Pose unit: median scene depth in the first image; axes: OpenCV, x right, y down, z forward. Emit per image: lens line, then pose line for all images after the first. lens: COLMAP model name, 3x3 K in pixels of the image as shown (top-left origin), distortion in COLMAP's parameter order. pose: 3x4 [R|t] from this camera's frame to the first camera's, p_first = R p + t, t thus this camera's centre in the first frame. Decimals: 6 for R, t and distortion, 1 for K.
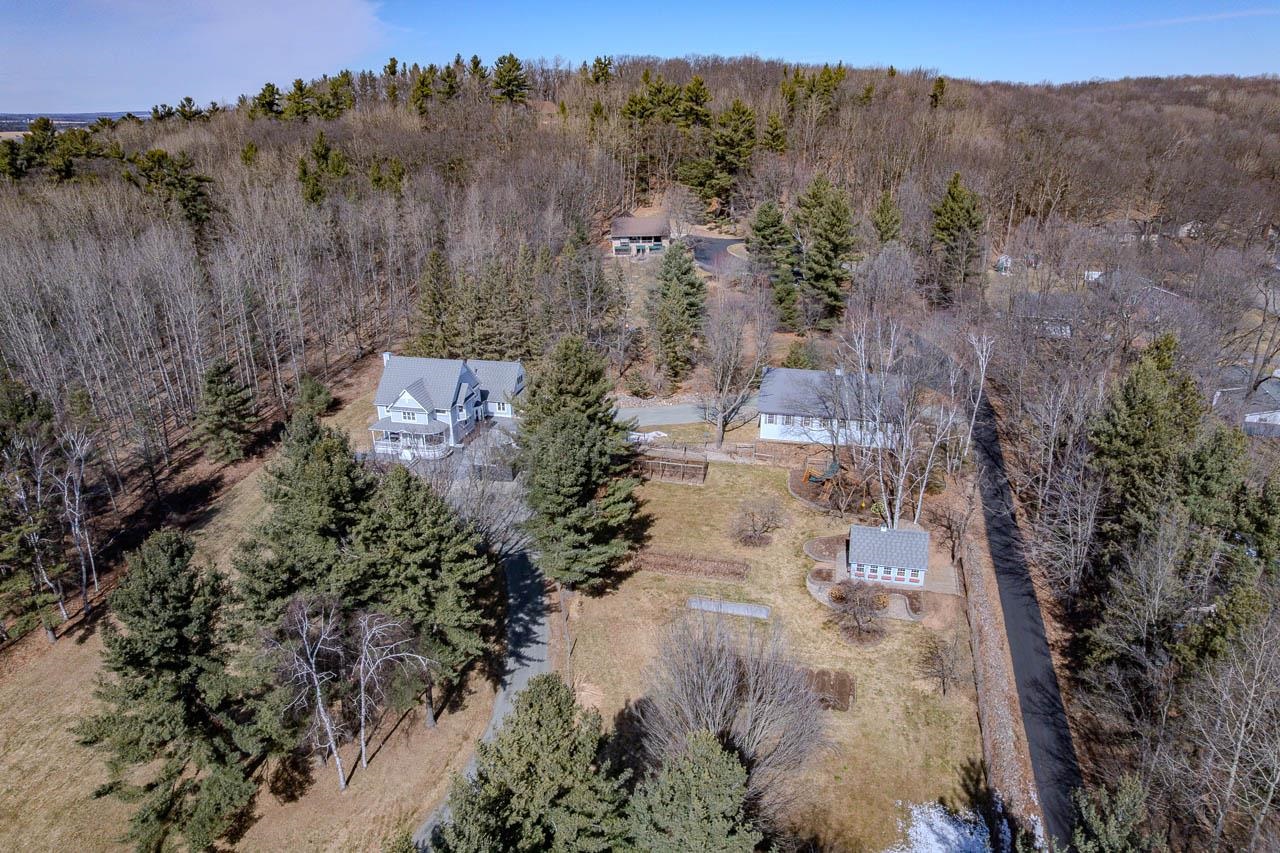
lens RADIAL K [[813.5, 0, 643.7], [0, 813.5, 426.2], [0, 0, 1]] dist [-0.054369, 0.007300]
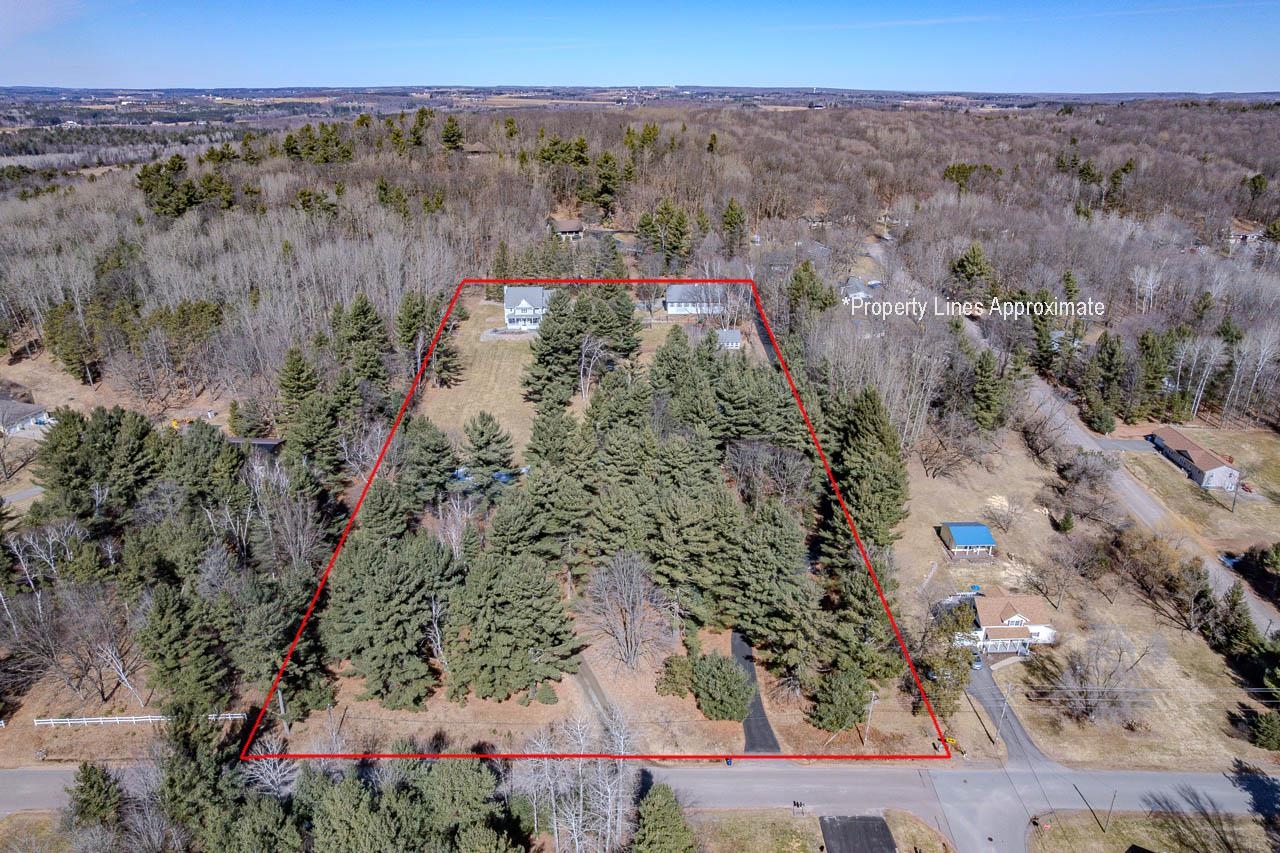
lens RADIAL K [[813.5, 0, 637.2], [0, 813.5, 425.9], [0, 0, 1]] dist [-0.054369, 0.007300]
pose [[0.962177, -0.086916, 0.258187, -0.388524], [0.083771, 0.996215, 0.023180, 0.184359], [-0.259225, -0.000674, 0.965817, -0.852187]]
